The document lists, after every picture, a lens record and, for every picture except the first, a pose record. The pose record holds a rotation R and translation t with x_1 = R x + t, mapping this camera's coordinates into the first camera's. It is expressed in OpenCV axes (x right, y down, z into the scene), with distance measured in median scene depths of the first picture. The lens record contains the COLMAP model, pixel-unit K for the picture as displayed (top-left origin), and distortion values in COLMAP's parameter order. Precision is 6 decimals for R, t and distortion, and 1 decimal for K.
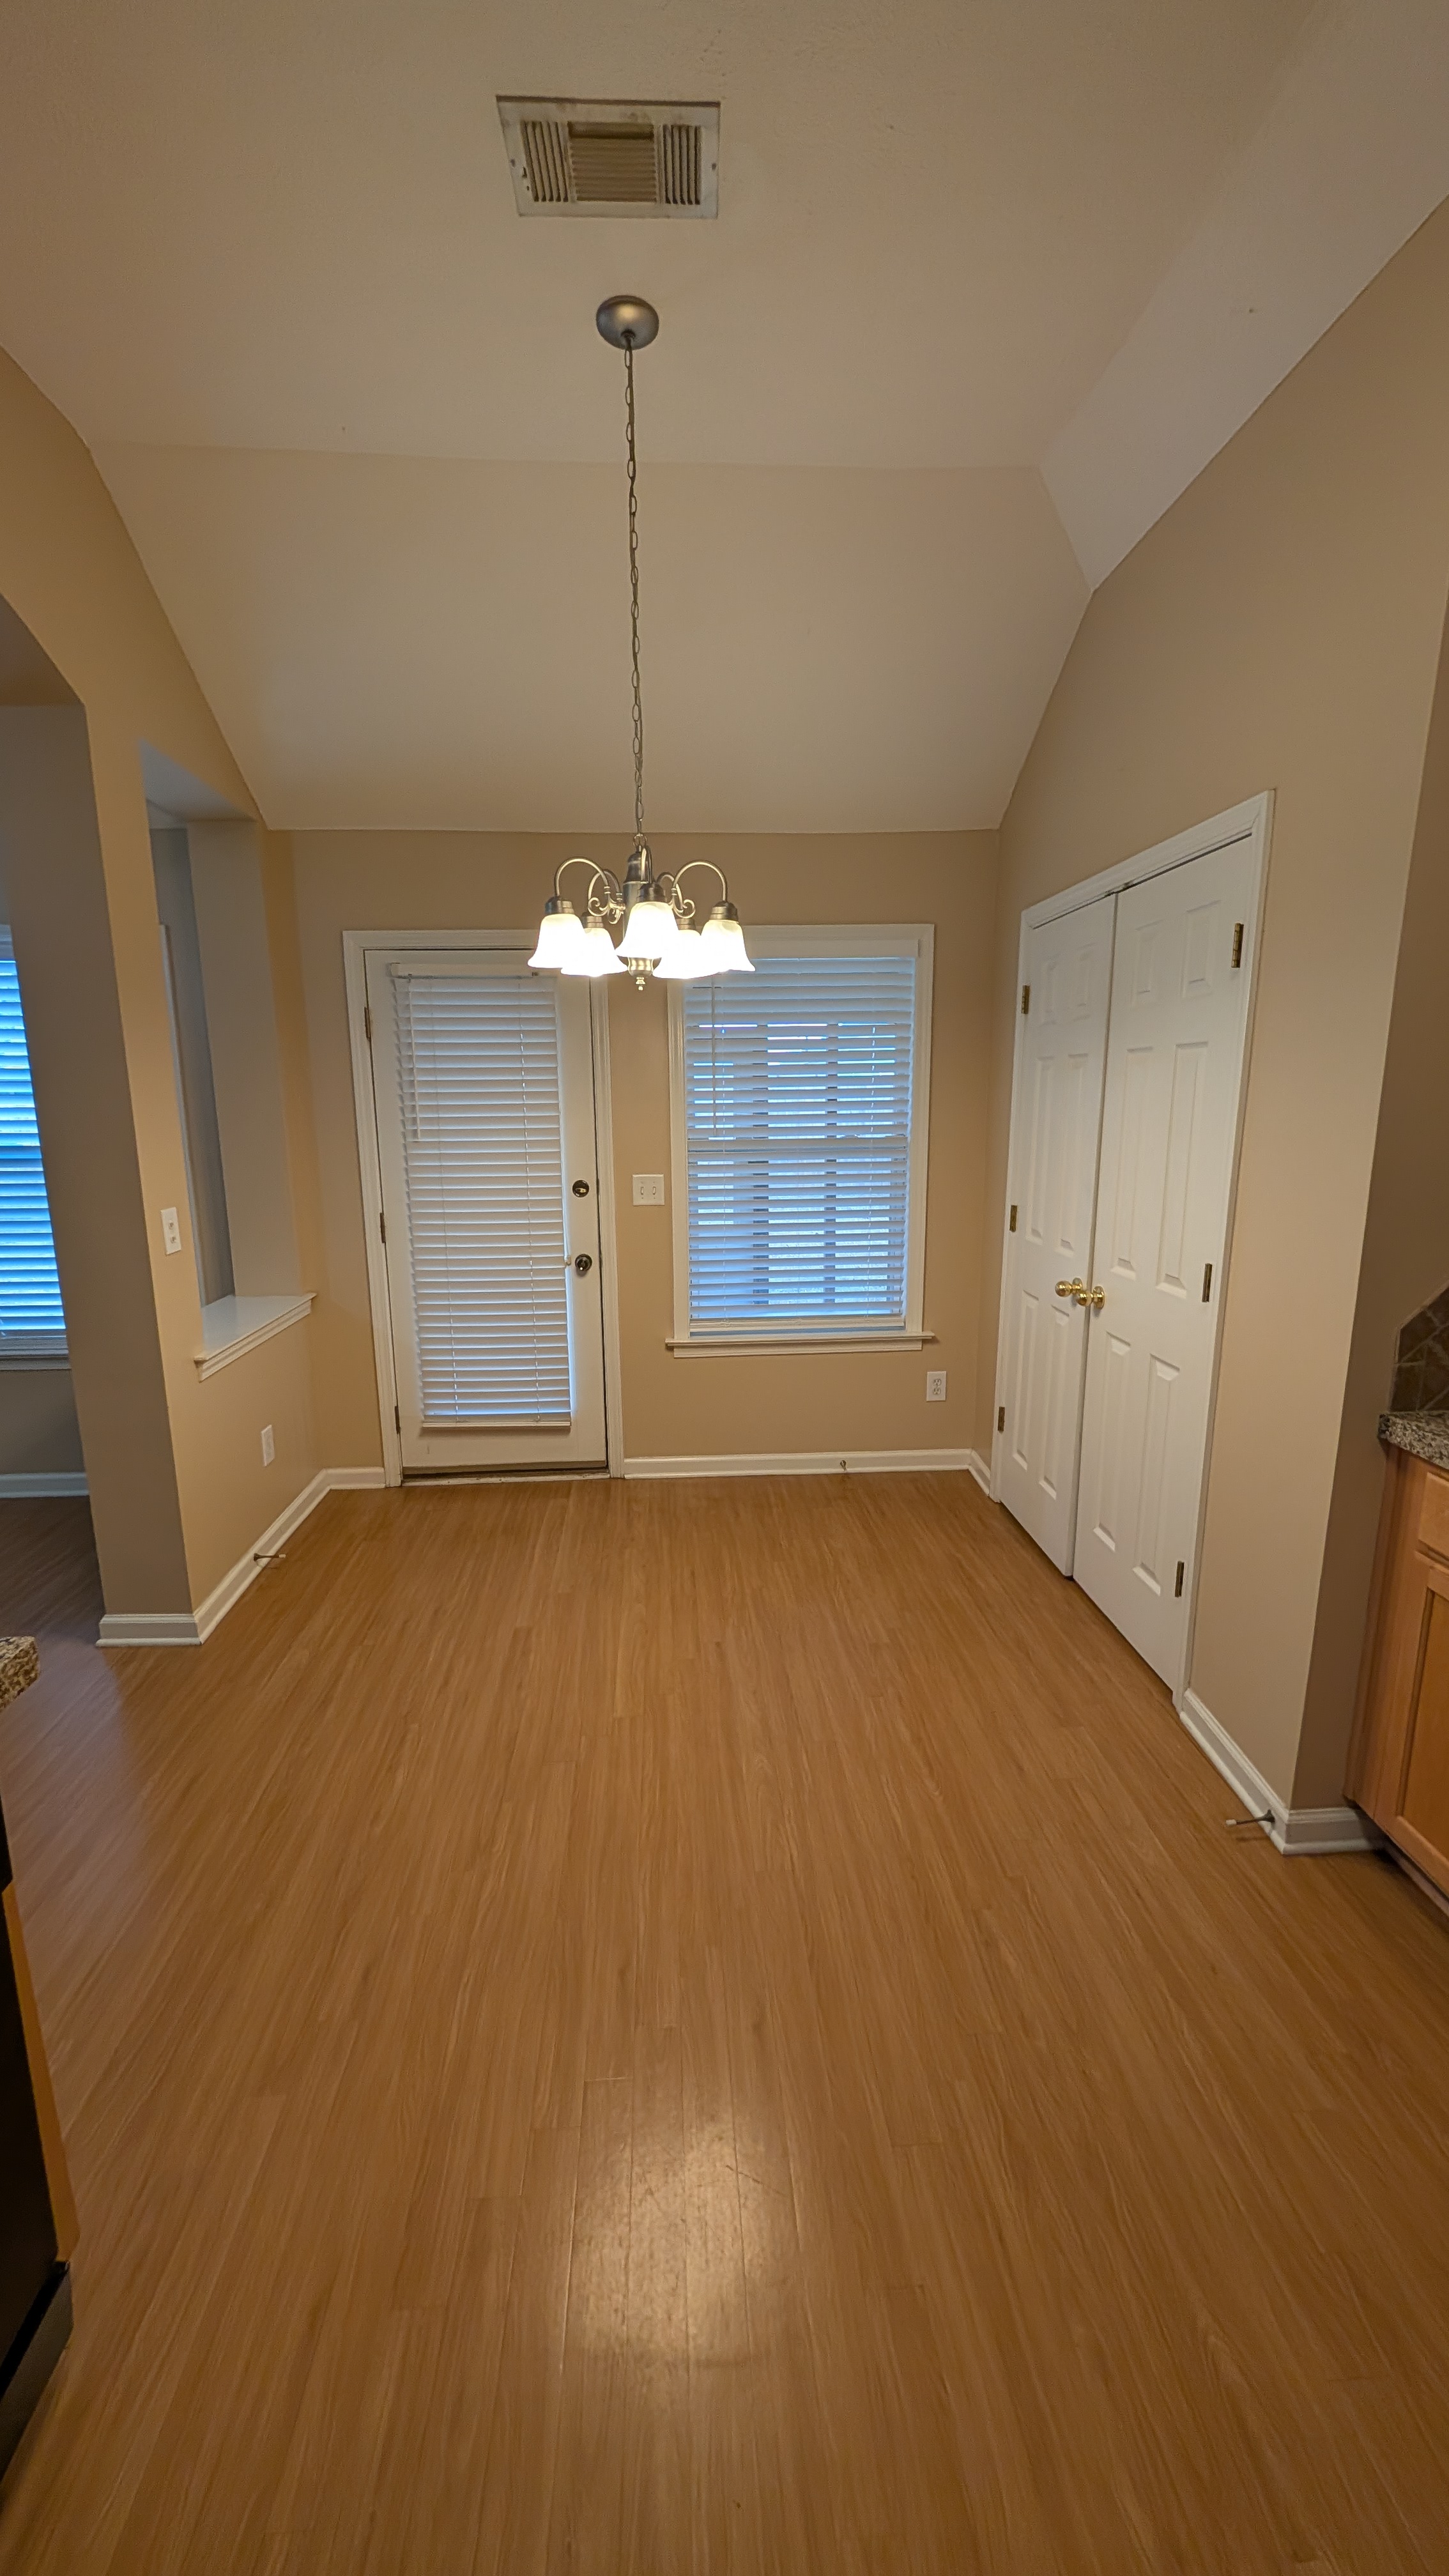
lens RADIAL K [[970.7, 0, 711.4], [0, 970.7, 1286.9], [0, 0, 1]] dist [0.000685, -0.000123]
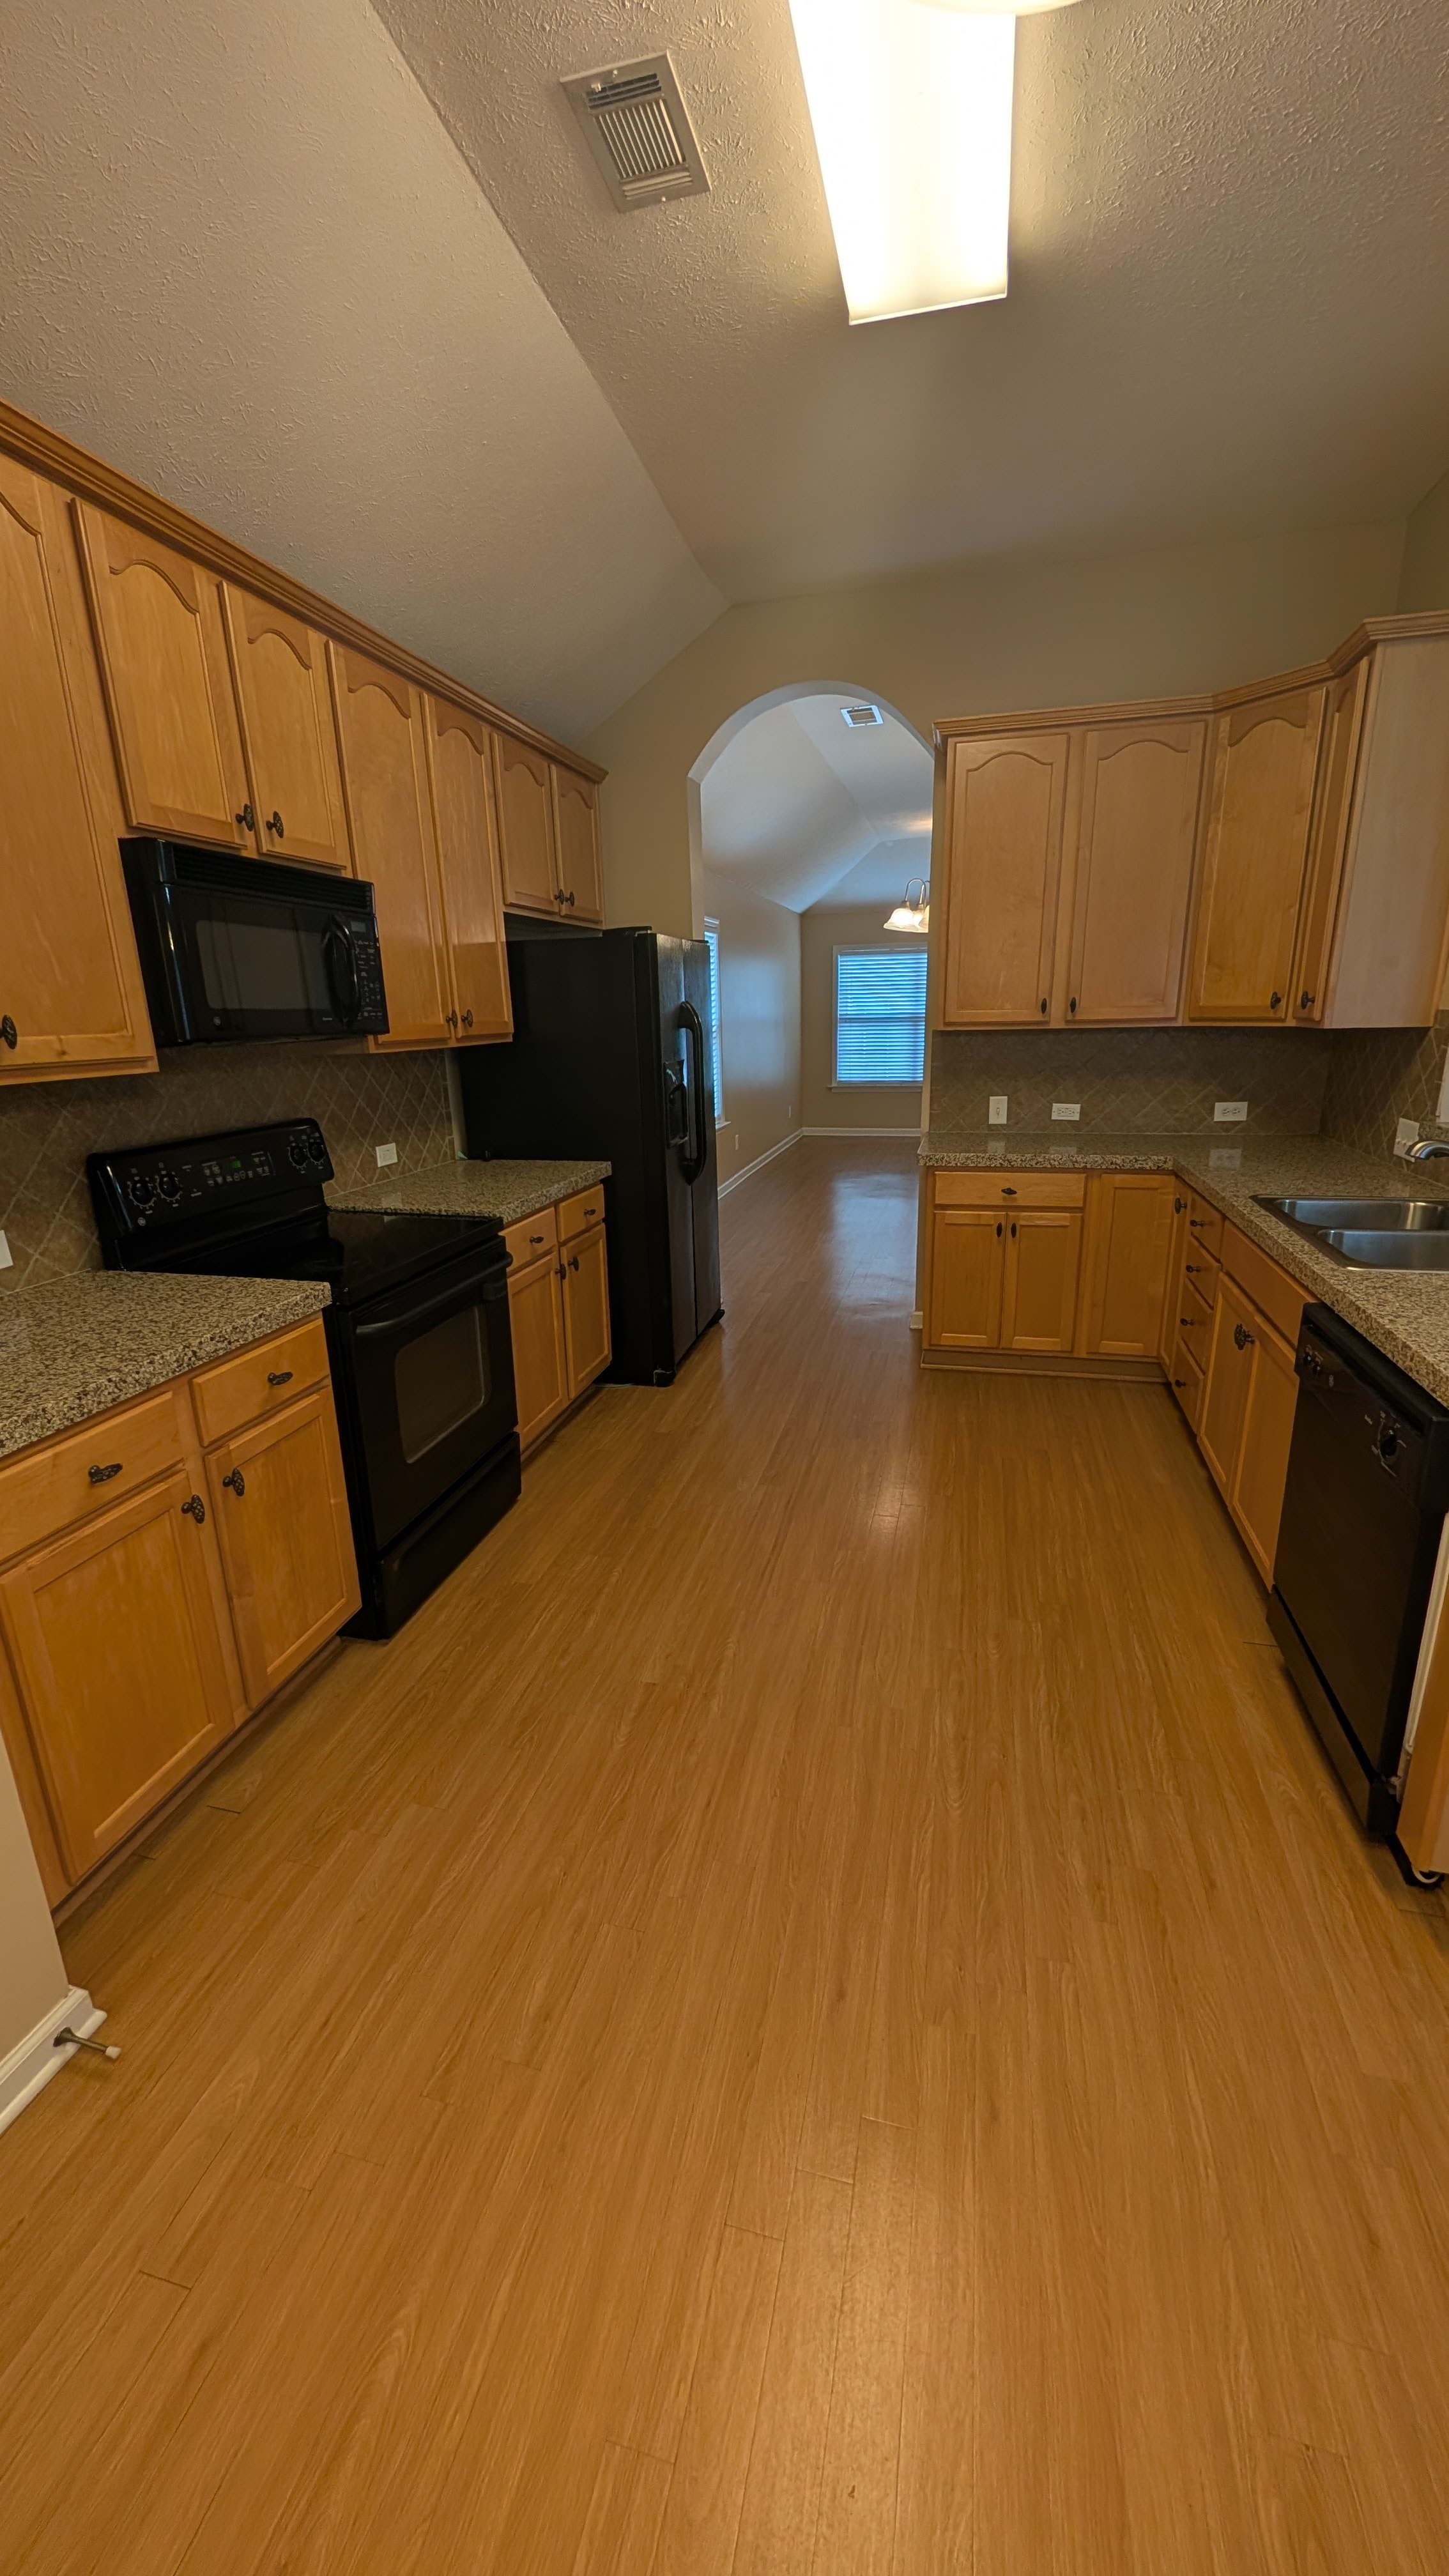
lens RADIAL K [[970.7, 0, 725.9], [0, 970.7, 1284.2], [0, 0, 1]] dist [0.000685, -0.000123]
pose [[-0.955871, -0.053154, 0.288937, -0.076220], [0.084139, 0.892768, 0.442591, -0.258176], [-0.281479, 0.447371, -0.848899, 1.427253]]
